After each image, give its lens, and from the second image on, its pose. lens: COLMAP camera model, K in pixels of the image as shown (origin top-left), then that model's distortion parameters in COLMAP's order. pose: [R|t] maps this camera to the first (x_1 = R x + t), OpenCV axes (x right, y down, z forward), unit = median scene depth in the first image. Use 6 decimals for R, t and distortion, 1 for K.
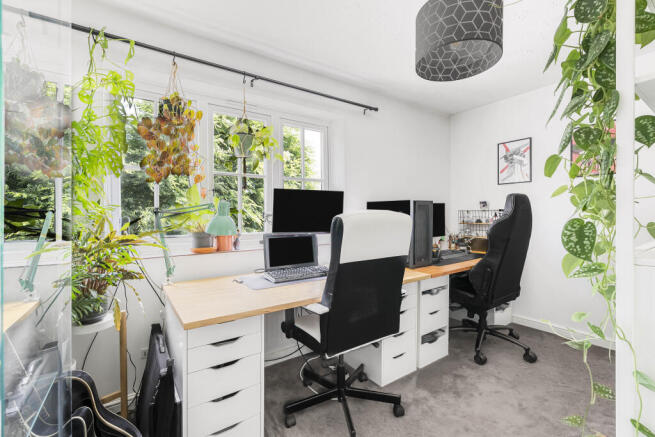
lens RADIAL K [[288.0, 0, 327.2], [0, 288.0, 212.1], [0, 0, 1]] dist [0.001023, 0.000043]
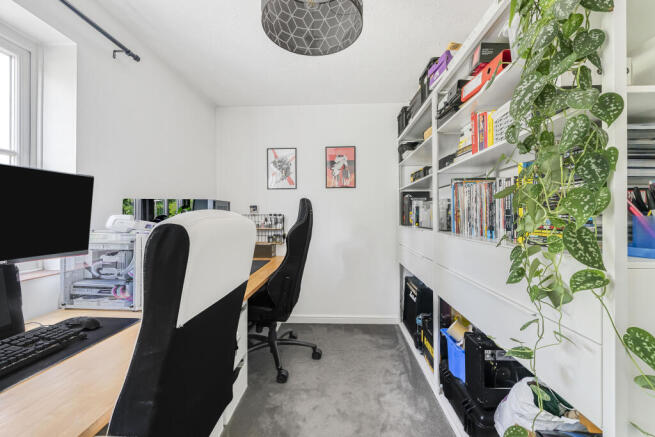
lens RADIAL K [[288.7, 0, 329.5], [0, 288.7, 220.5], [0, 0, 1]] dist [0.001860, 0.000152]
pose [[0.613039, -0.005588, 0.790033, -0.095577], [-0.004553, 0.999933, 0.010606, 0.001779], [-0.790039, -0.010099, 0.612973, 0.302618]]
